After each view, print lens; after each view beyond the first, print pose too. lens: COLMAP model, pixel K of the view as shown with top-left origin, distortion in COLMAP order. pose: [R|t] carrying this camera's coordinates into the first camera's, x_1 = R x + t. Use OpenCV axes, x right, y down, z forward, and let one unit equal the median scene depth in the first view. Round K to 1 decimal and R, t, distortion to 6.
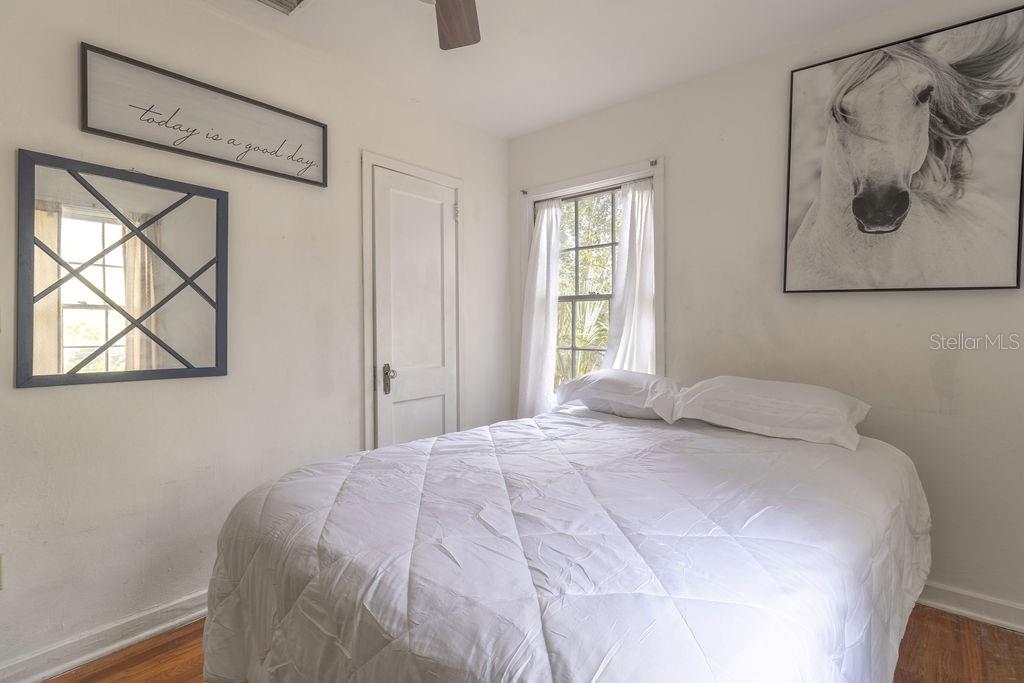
lens RADIAL K [[490.6, 0, 510.9], [0, 490.6, 332.8], [0, 0, 1]] dist [-0.001255, 0.000642]
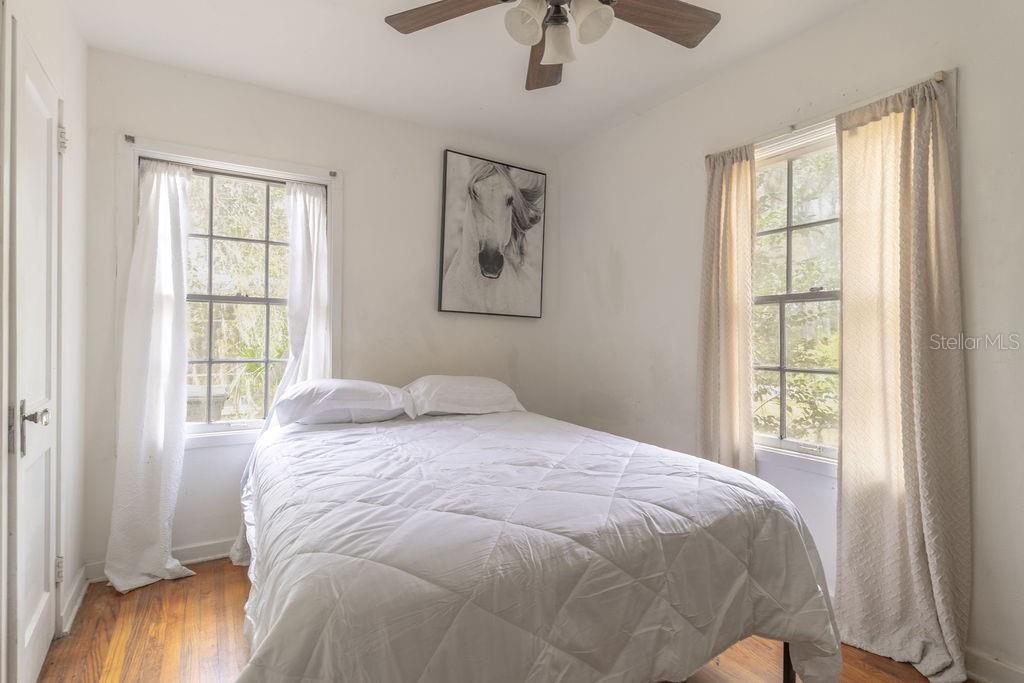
lens RADIAL K [[521.9, 0, 511.2], [0, 521.9, 342.1], [0, 0, 1]] dist [0.001316, 0.000039]
pose [[0.298729, -0.001108, 0.954337, -0.854241], [0.003275, 0.999995, 0.000135, 0.003485], [-0.954332, 0.003085, 0.298731, 0.442997]]
